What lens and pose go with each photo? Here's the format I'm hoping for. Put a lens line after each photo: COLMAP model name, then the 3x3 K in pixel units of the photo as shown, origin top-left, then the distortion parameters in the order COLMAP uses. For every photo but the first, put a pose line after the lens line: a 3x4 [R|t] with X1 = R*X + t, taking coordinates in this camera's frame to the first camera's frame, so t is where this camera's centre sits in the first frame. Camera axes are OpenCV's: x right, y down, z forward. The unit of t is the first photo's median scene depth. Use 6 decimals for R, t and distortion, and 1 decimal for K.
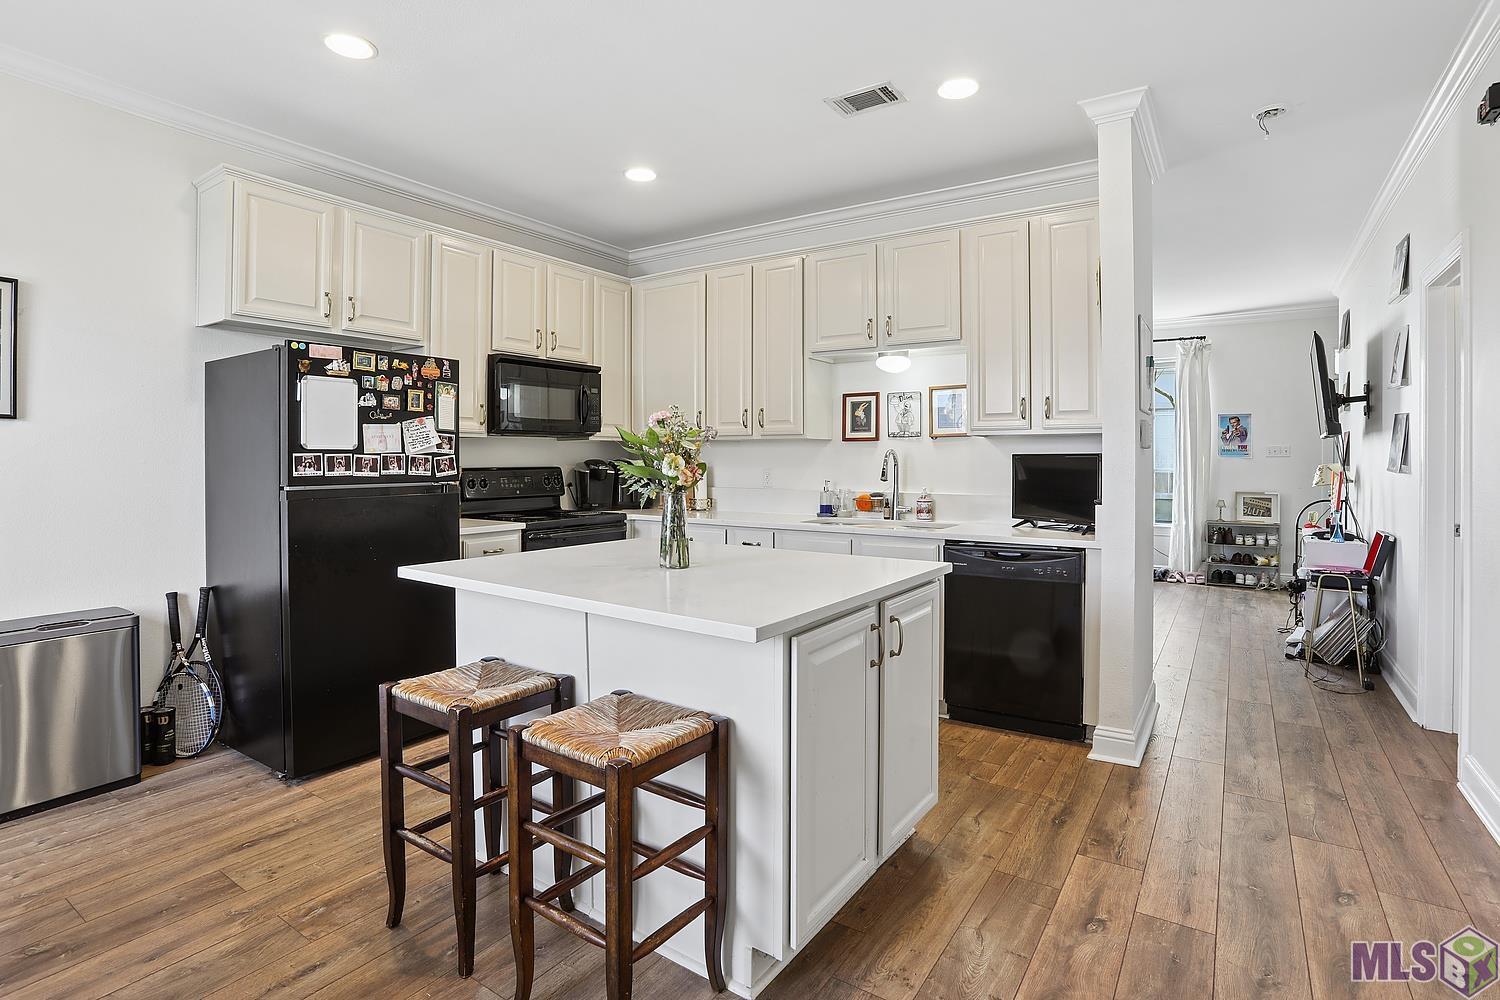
lens RADIAL K [[736.4, 0, 750.3], [0, 736.4, 463.9], [0, 0, 1]] dist [-0.006689, 0.000552]
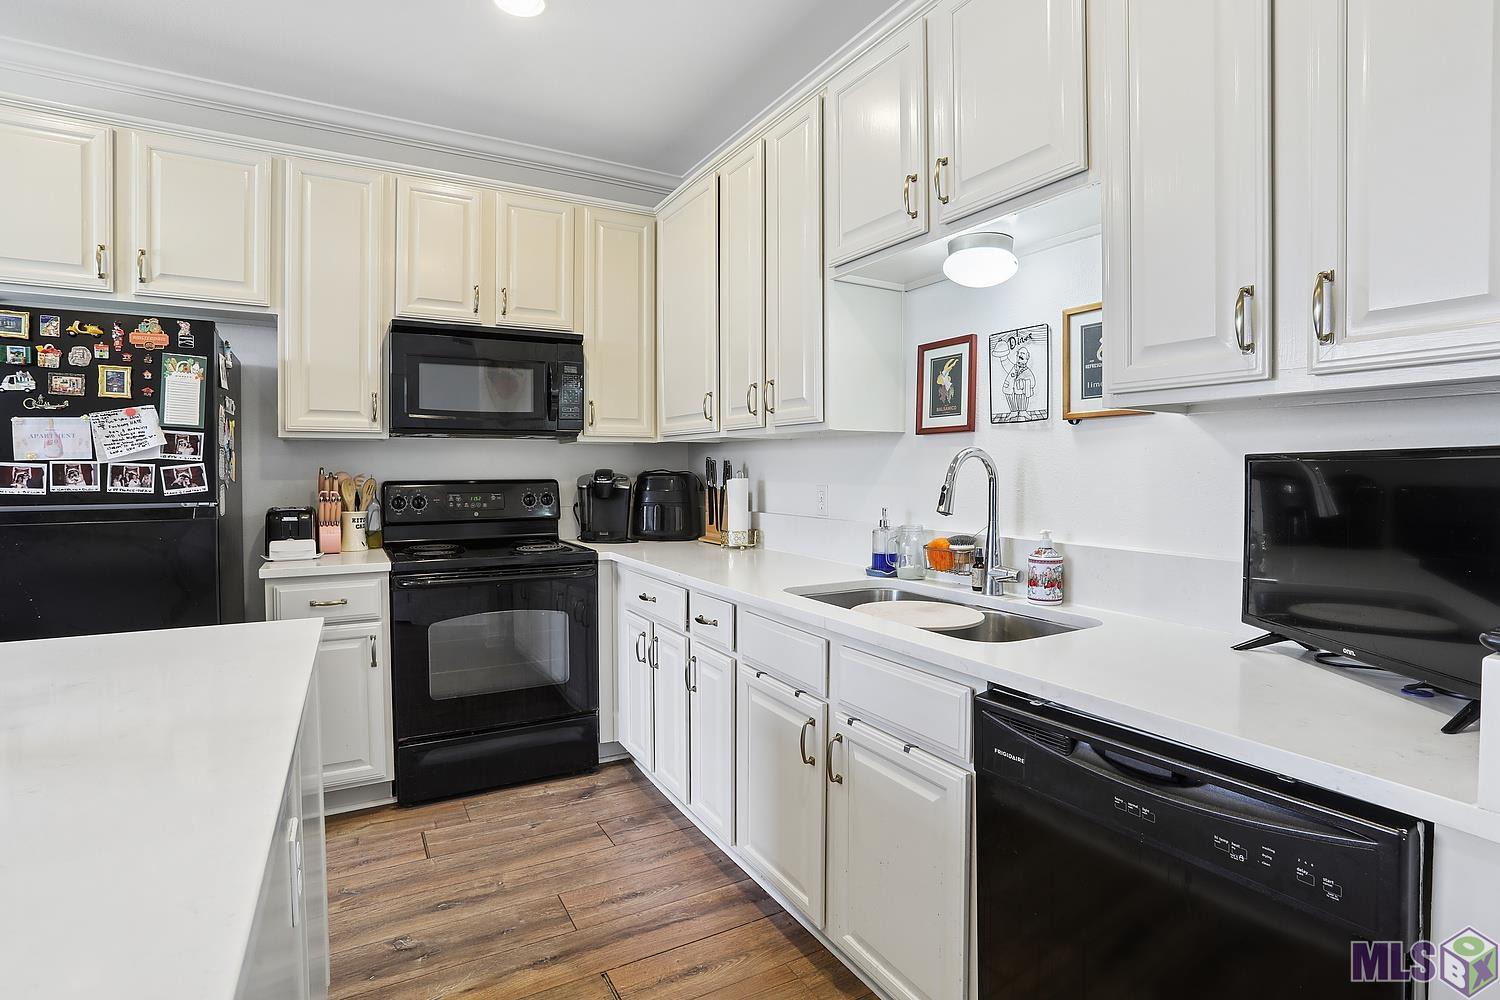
lens RADIAL K [[736.4, 0, 743.9], [0, 736.4, 487.0], [0, 0, 1]] dist [-0.006689, 0.000552]
pose [[0.891679, 0.010195, -0.452554, 0.315535], [-0.002146, 0.999830, 0.018296, -0.003020], [0.452663, -0.015343, 0.891549, 0.581122]]
